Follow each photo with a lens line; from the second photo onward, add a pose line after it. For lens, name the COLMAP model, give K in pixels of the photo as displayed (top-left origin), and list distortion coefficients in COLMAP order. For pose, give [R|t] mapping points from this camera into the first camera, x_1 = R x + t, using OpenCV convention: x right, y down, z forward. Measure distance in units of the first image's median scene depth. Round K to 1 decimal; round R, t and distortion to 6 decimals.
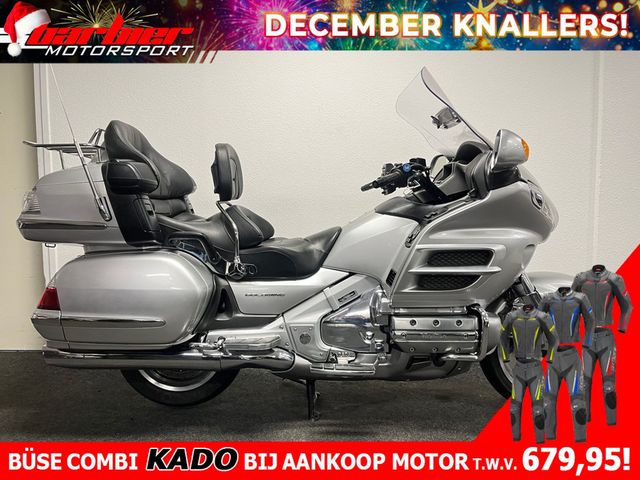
lens RADIAL K [[488.5, 0, 320.0], [0, 488.5, 240.0], [0, 0, 1]] dist [0.073021, -0.065271]
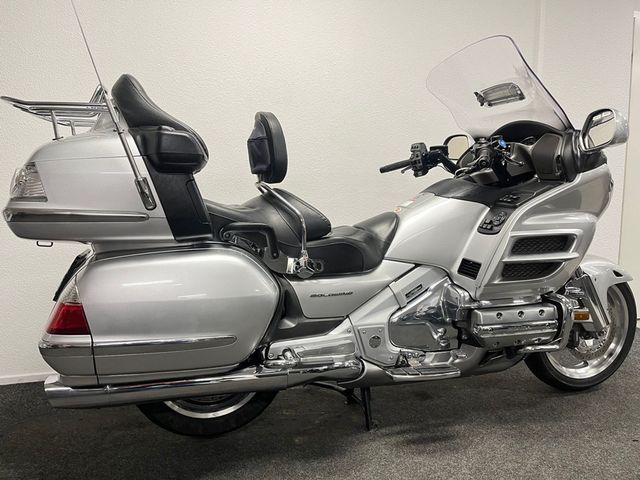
lens RADIAL K [[488.5, 0, 320.0], [0, 488.5, 240.0], [0, 0, 1]] dist [0.073021, -0.065271]
pose [[0.957870, -0.028845, 0.285751, -0.370699], [0.017924, 0.999008, 0.040763, -0.017352], [-0.286644, -0.033924, 0.957436, 0.197575]]
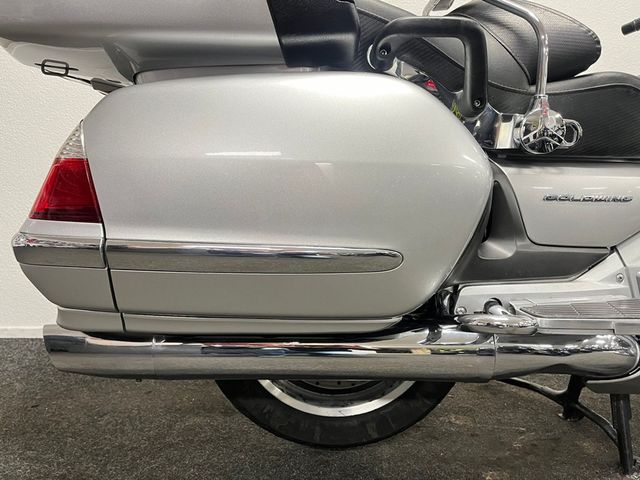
lens RADIAL K [[488.5, 0, 320.0], [0, 488.5, 240.0], [0, 0, 1]] dist [0.073021, -0.065271]
pose [[0.997924, 0.001410, 0.064380, -0.362854], [-0.005300, 0.998166, 0.060297, 0.122222], [-0.064177, -0.060513, 0.996102, 0.597833]]
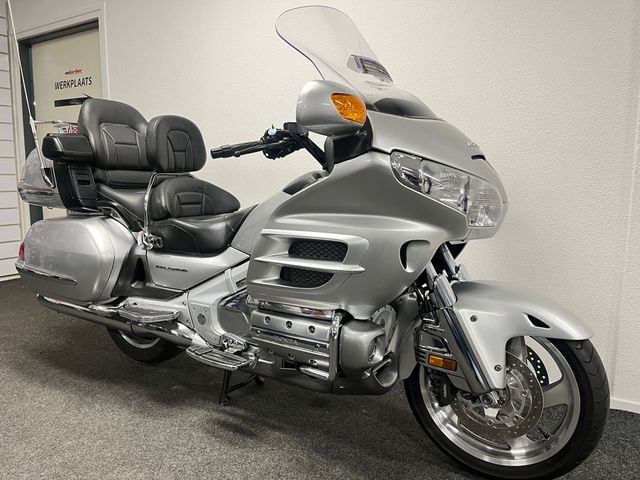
lens RADIAL K [[488.5, 0, 320.0], [0, 488.5, 240.0], [0, 0, 1]] dist [0.073021, -0.065271]
pose [[0.856623, 0.083623, -0.509120, 0.645741], [-0.057334, 0.996095, 0.067142, -0.030133], [0.512747, -0.028325, 0.858072, 0.300994]]
